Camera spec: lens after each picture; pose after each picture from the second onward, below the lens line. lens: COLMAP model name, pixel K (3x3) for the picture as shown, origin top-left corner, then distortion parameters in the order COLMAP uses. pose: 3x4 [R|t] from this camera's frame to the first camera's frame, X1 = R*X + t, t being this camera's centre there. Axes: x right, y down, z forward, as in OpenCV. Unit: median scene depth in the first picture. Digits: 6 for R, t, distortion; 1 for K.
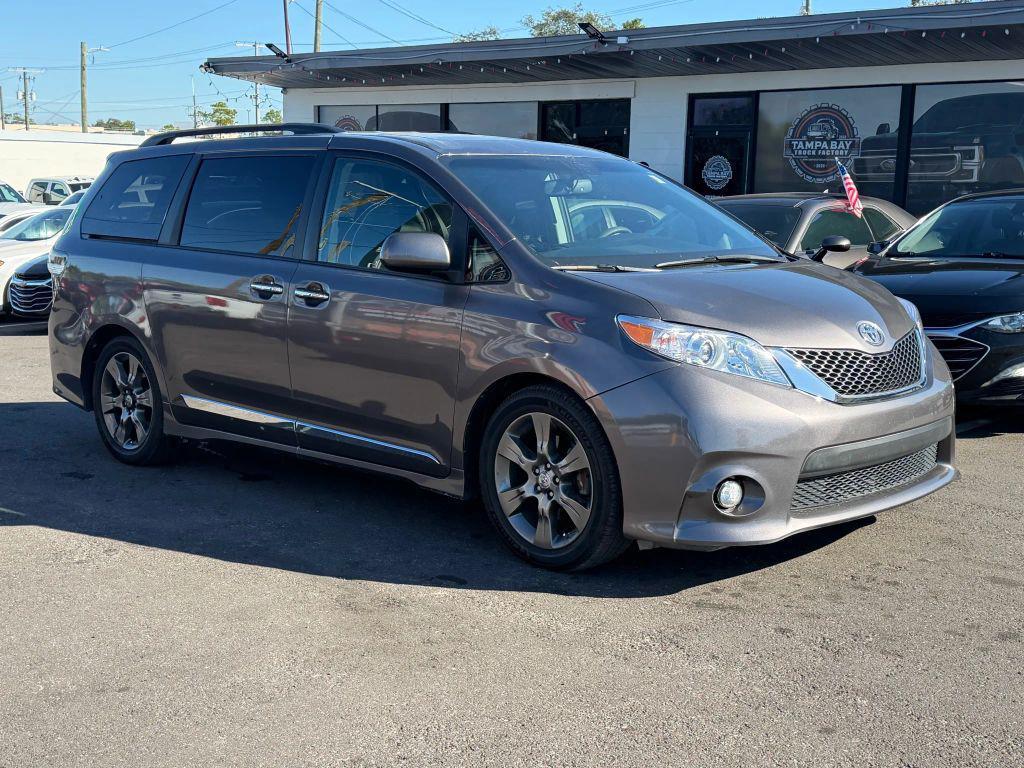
lens RADIAL K [[1111.1, 0, 519.6], [0, 1111.1, 390.6], [0, 0, 1]] dist [0.159506, -0.306002]
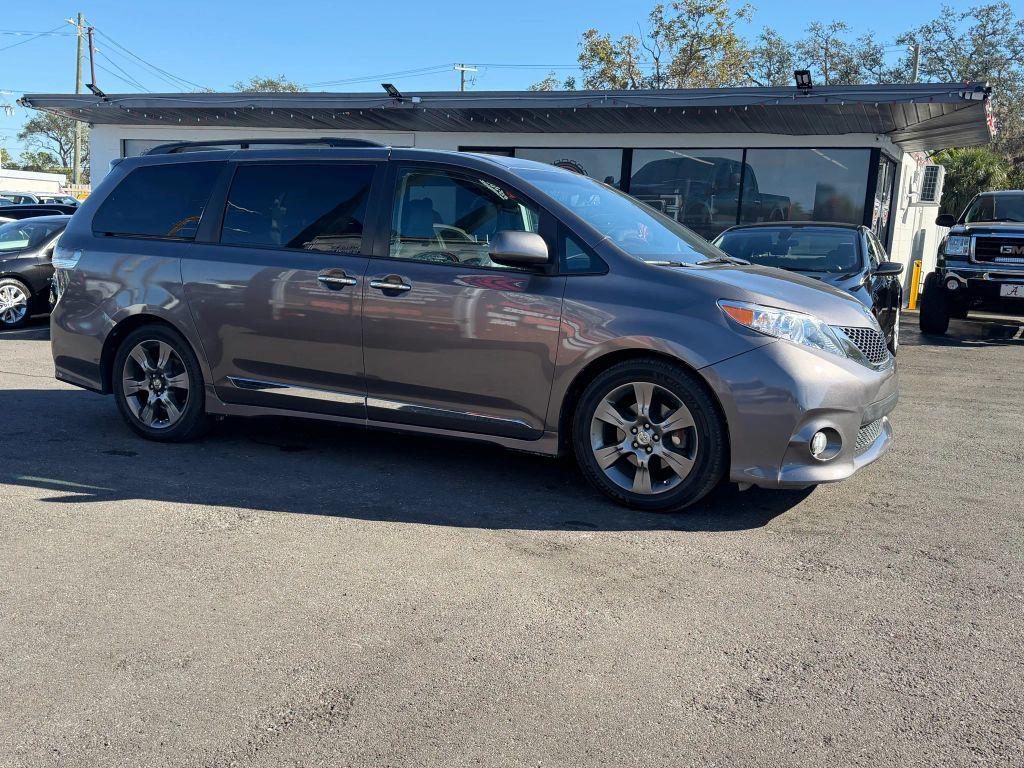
lens RADIAL K [[859.5, 0, 516.7], [0, 859.5, 379.1], [0, 0, 1]] dist [0.095838, -0.139406]
pose [[0.964803, -0.018432, 0.262328, -0.315990], [0.017846, 0.999830, 0.004617, 0.008946], [-0.262368, 0.000227, 0.964968, 0.120298]]
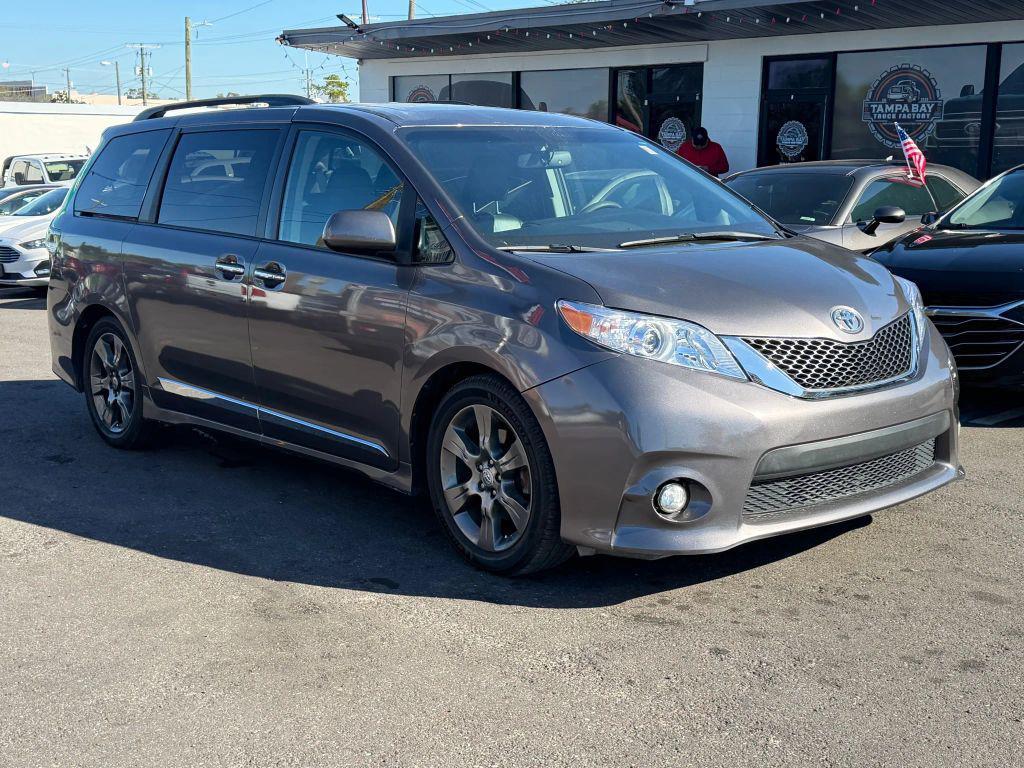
lens RADIAL K [[1120.6, 0, 512.0], [0, 1120.6, 384.0], [0, 0, 1]] dist [0.169487, -0.350873]
pose [[0.996638, 0.006100, -0.081704, 0.106163], [-0.004552, 0.999807, 0.019122, -0.013959], [0.081805, -0.018686, 0.996473, 0.060954]]
